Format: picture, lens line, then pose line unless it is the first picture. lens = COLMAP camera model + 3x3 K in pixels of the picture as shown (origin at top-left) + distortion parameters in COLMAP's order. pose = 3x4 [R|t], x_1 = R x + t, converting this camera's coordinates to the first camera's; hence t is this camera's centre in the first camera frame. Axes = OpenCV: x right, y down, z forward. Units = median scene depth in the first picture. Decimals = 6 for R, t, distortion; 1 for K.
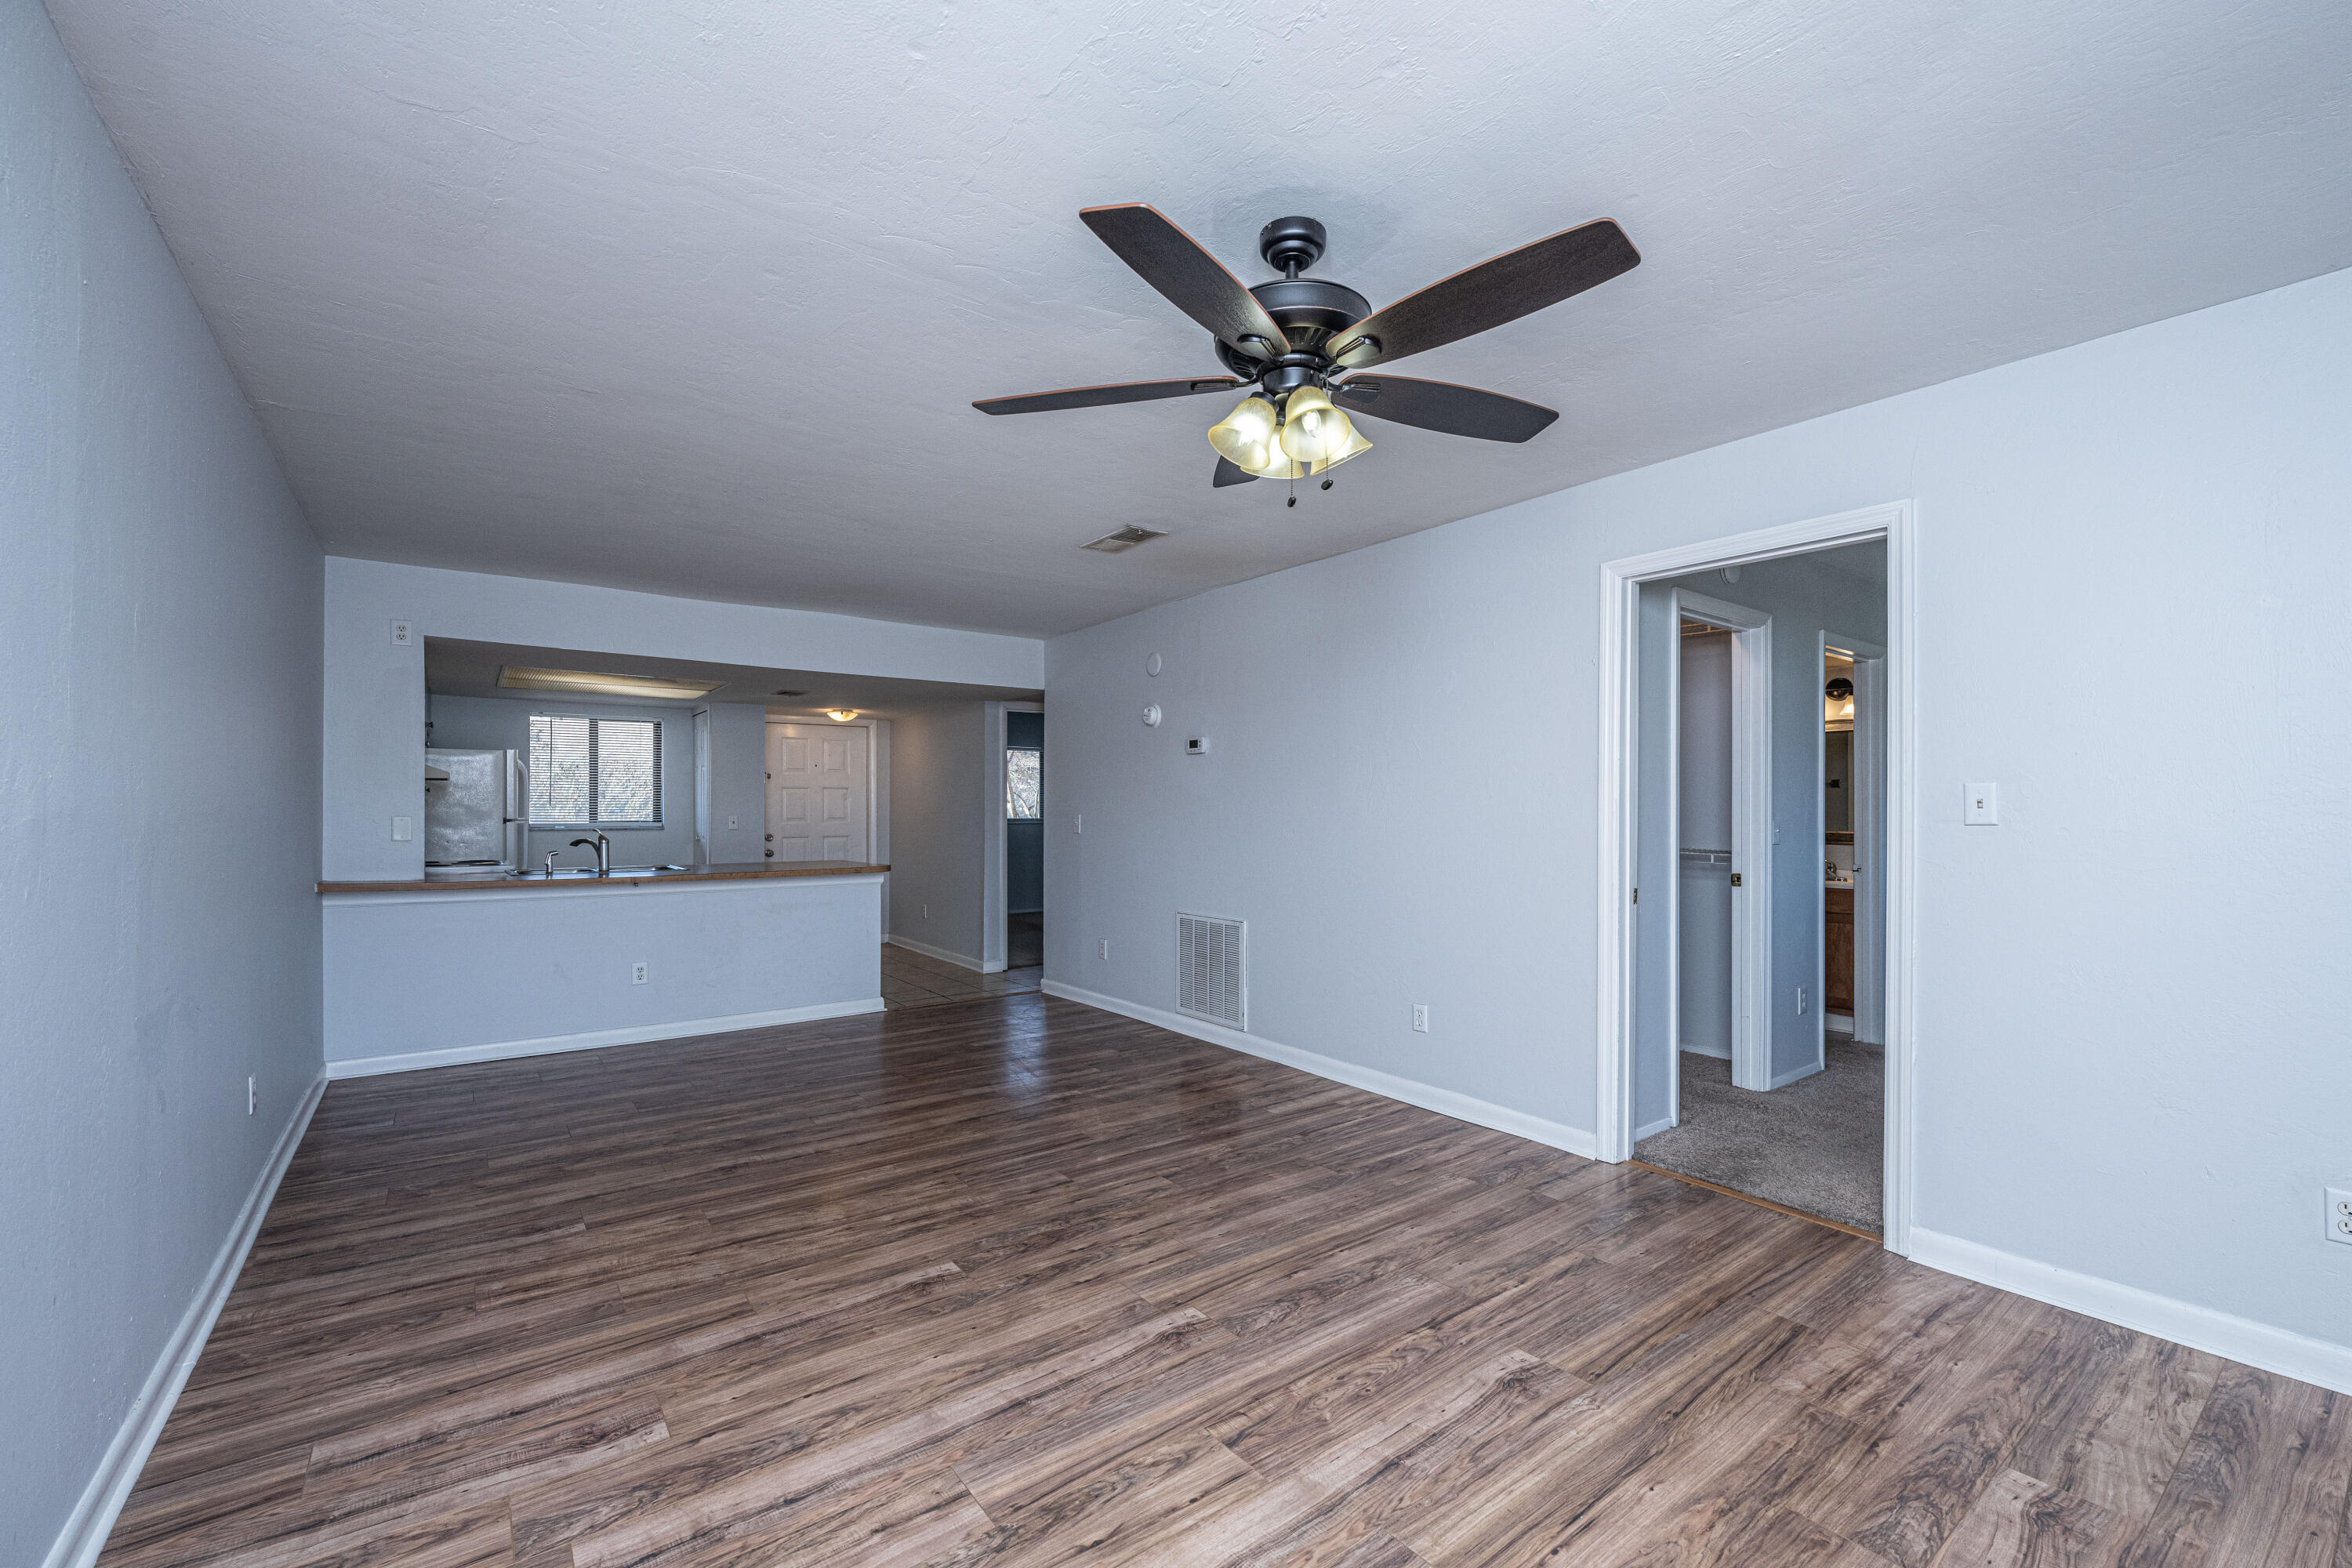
lens RADIAL K [[963.9, 0, 1165.2], [0, 963.9, 788.4], [0, 0, 1]] dist [-0.001071, -0.000732]
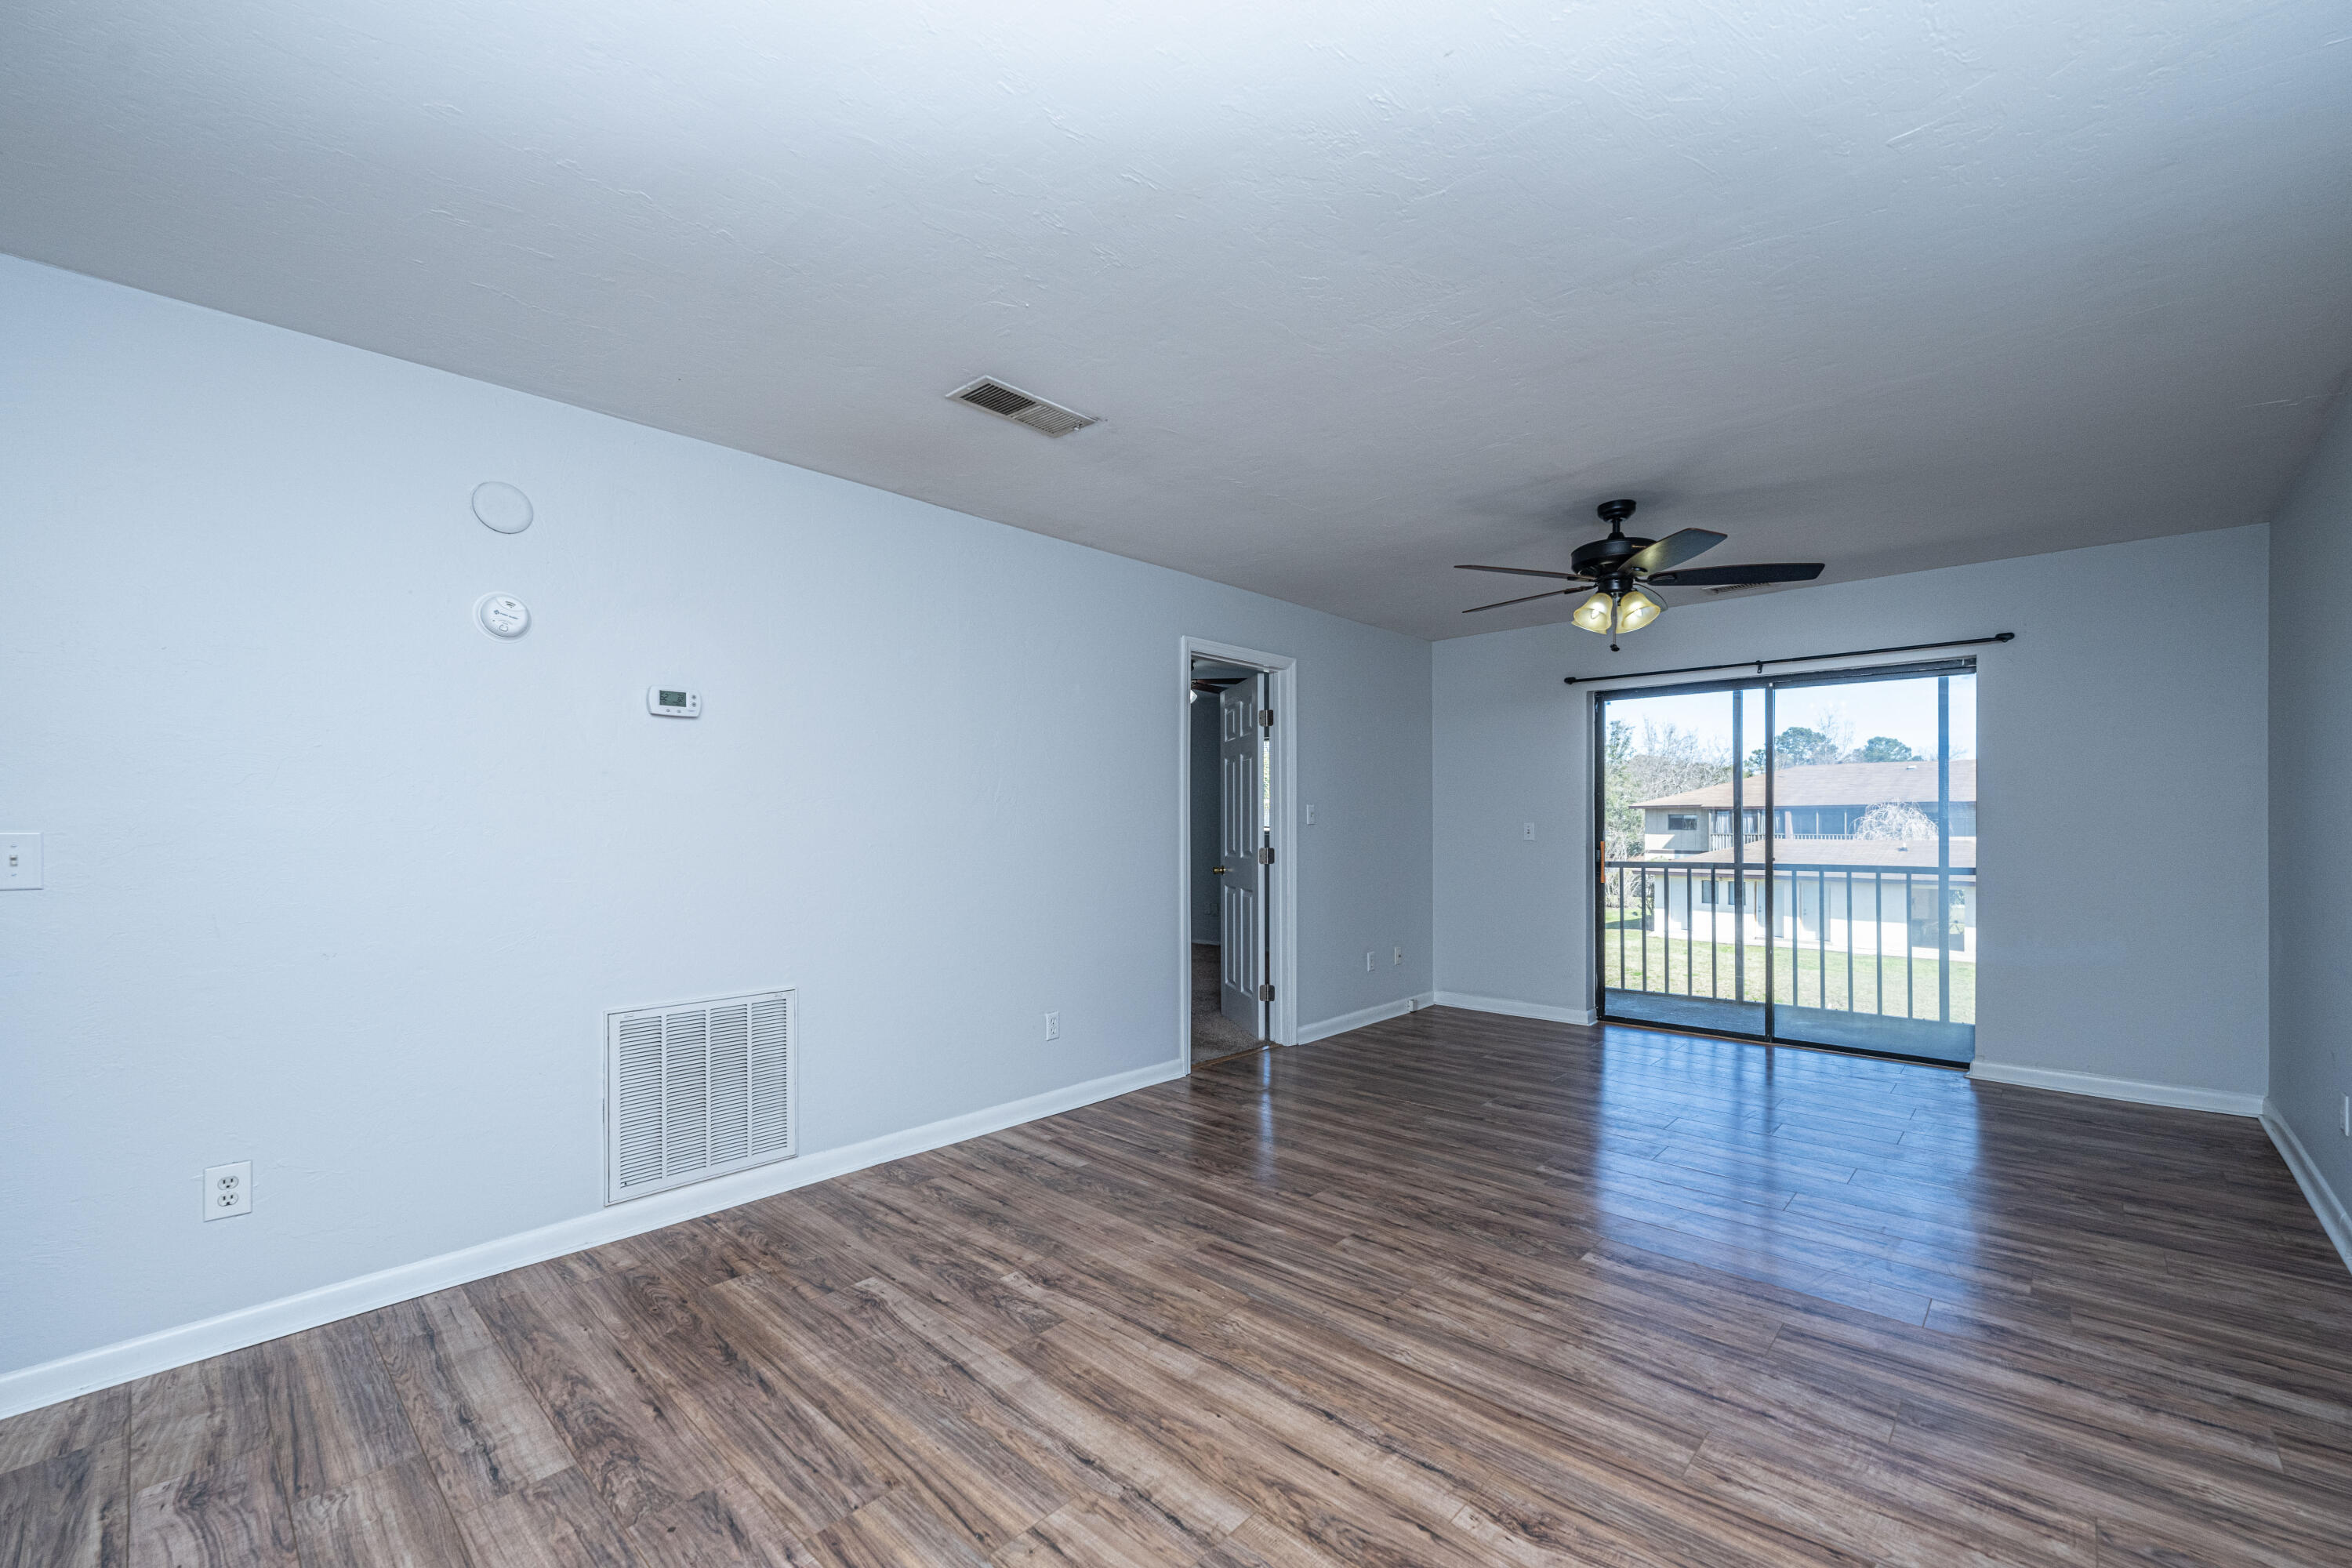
lens RADIAL K [[963.9, 0, 1219.1], [0, 963.9, 836.3], [0, 0, 1]] dist [-0.001071, -0.000732]
pose [[-0.204901, -0.016133, 0.978650, -0.996422], [-0.020088, 0.999723, 0.012275, 0.036996], [-0.978577, -0.017144, -0.205168, 1.402776]]
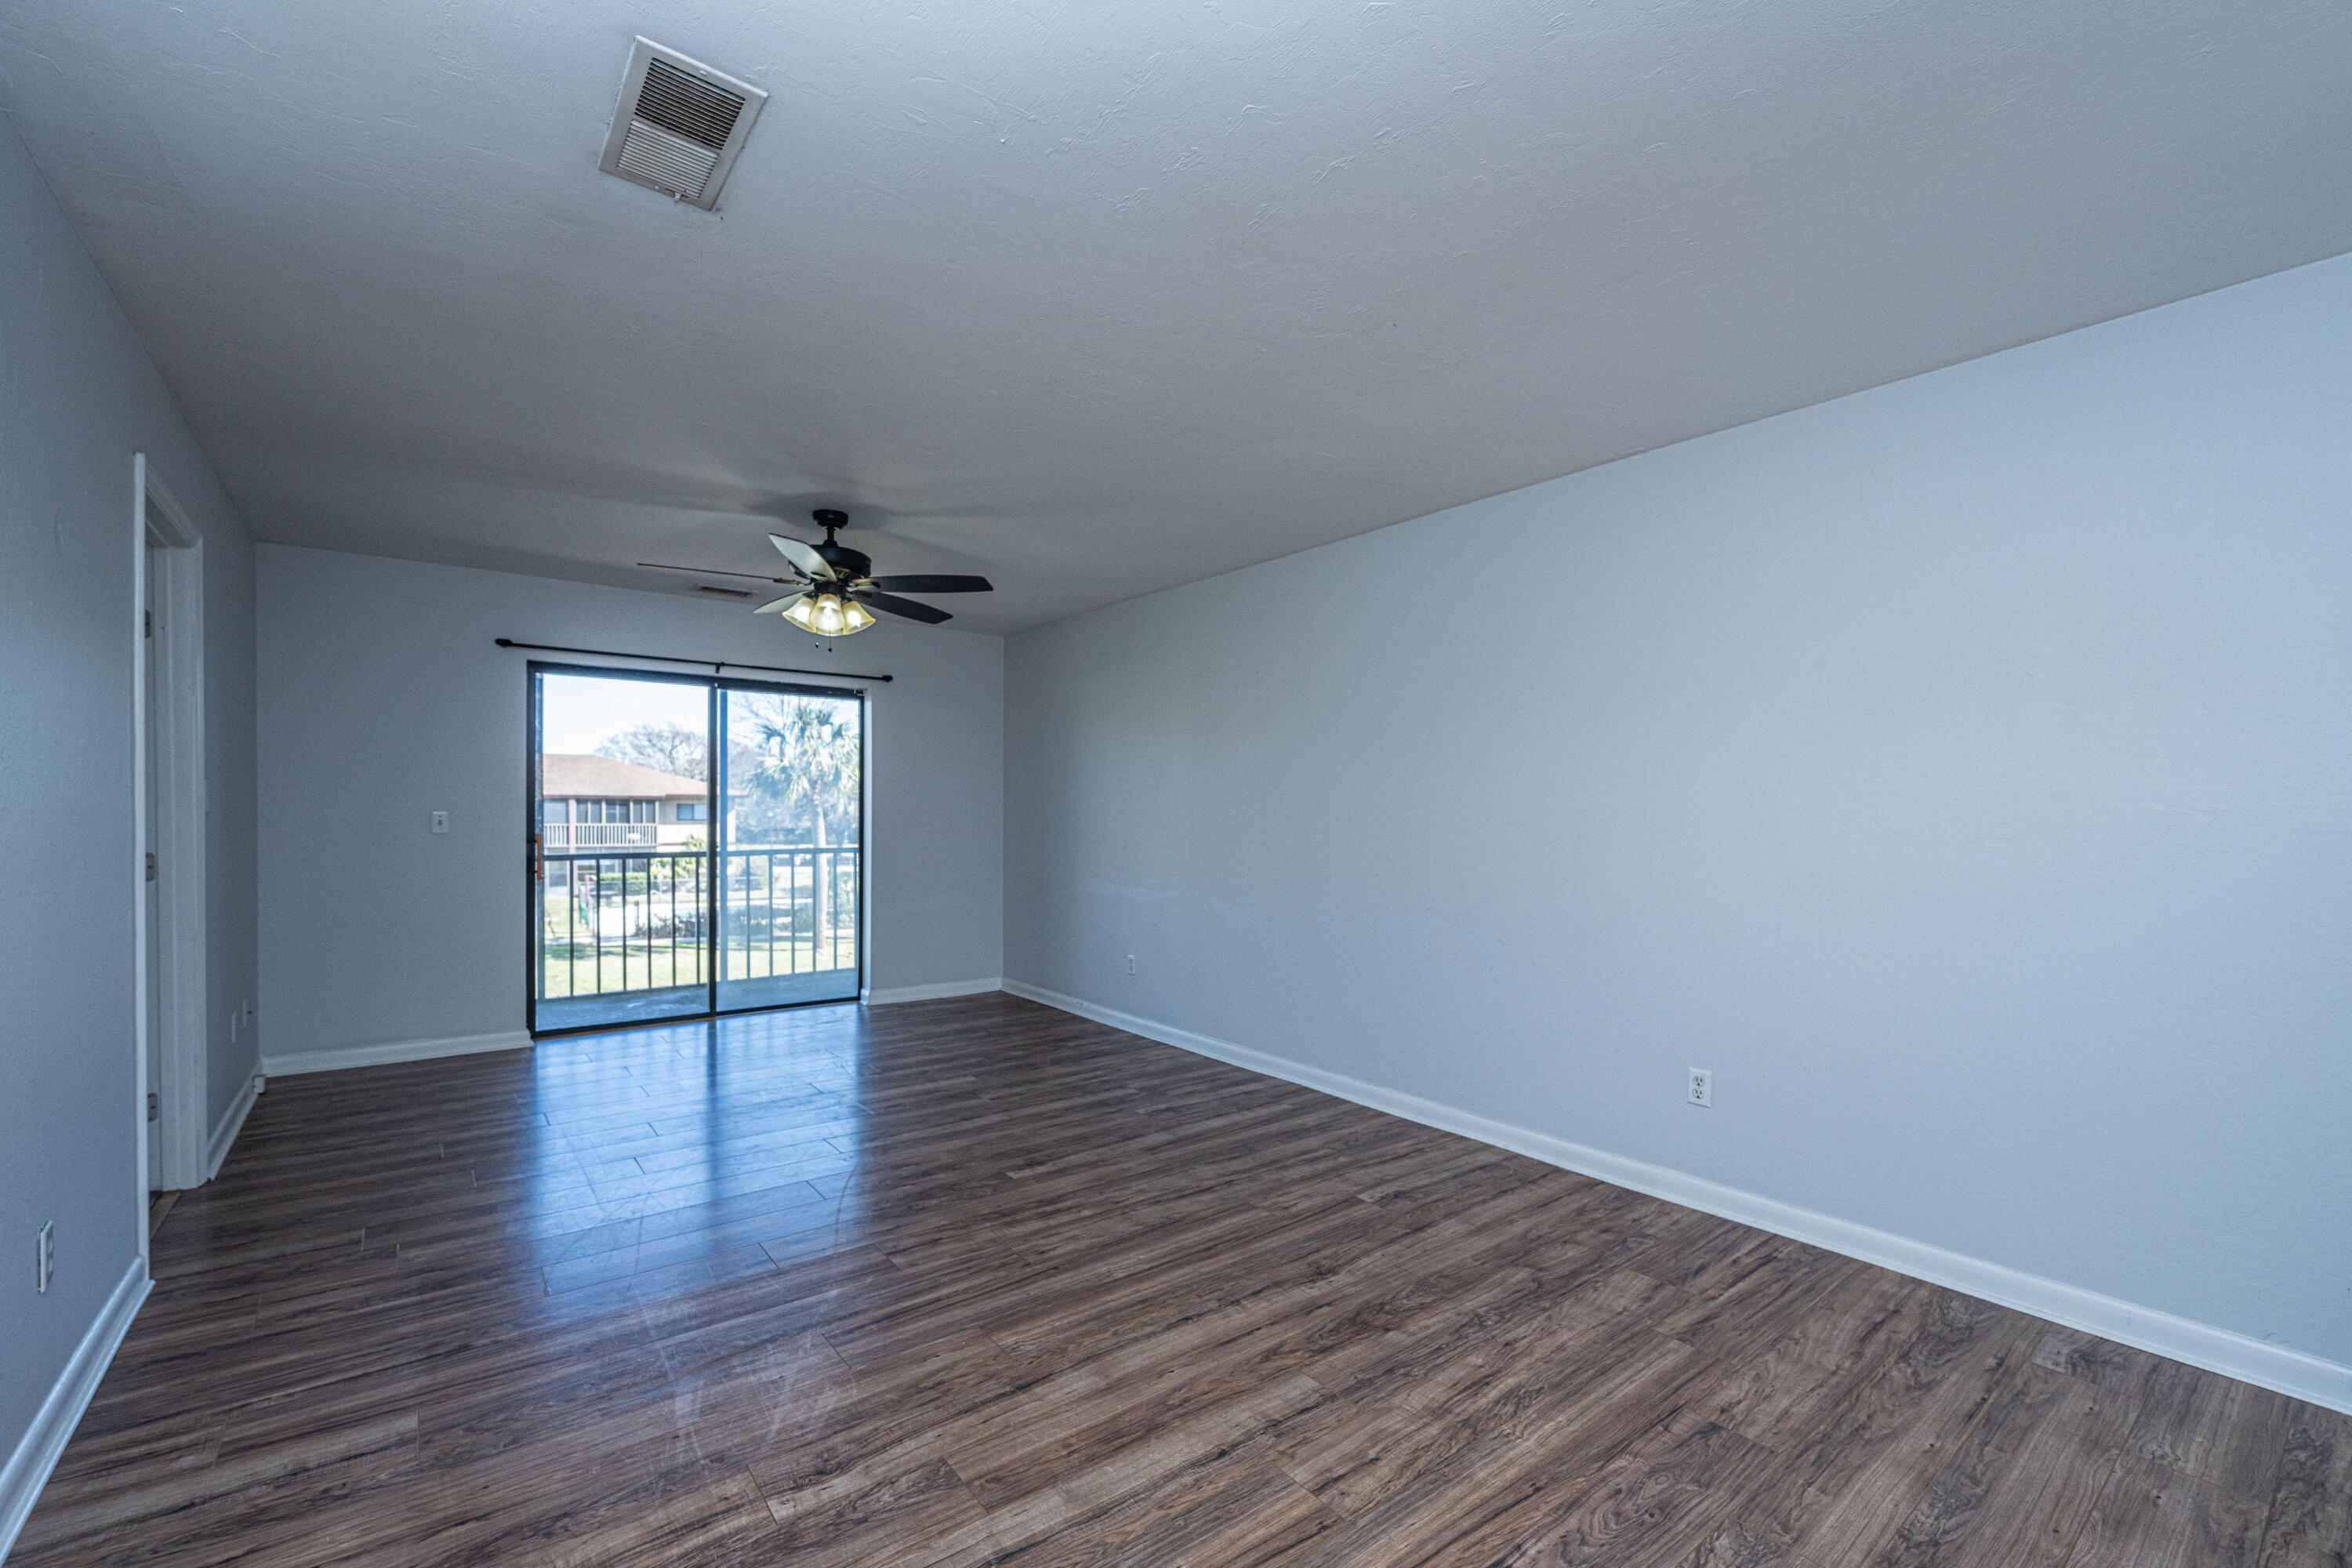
lens RADIAL K [[963.9, 0, 1153.8], [0, 963.9, 849.8], [0, 0, 1]] dist [-0.001071, -0.000732]
pose [[-0.999903, -0.008026, -0.011386, -0.336809], [-0.008212, 0.999833, 0.016344, 0.047130], [0.011253, 0.016436, -0.999802, 1.959026]]
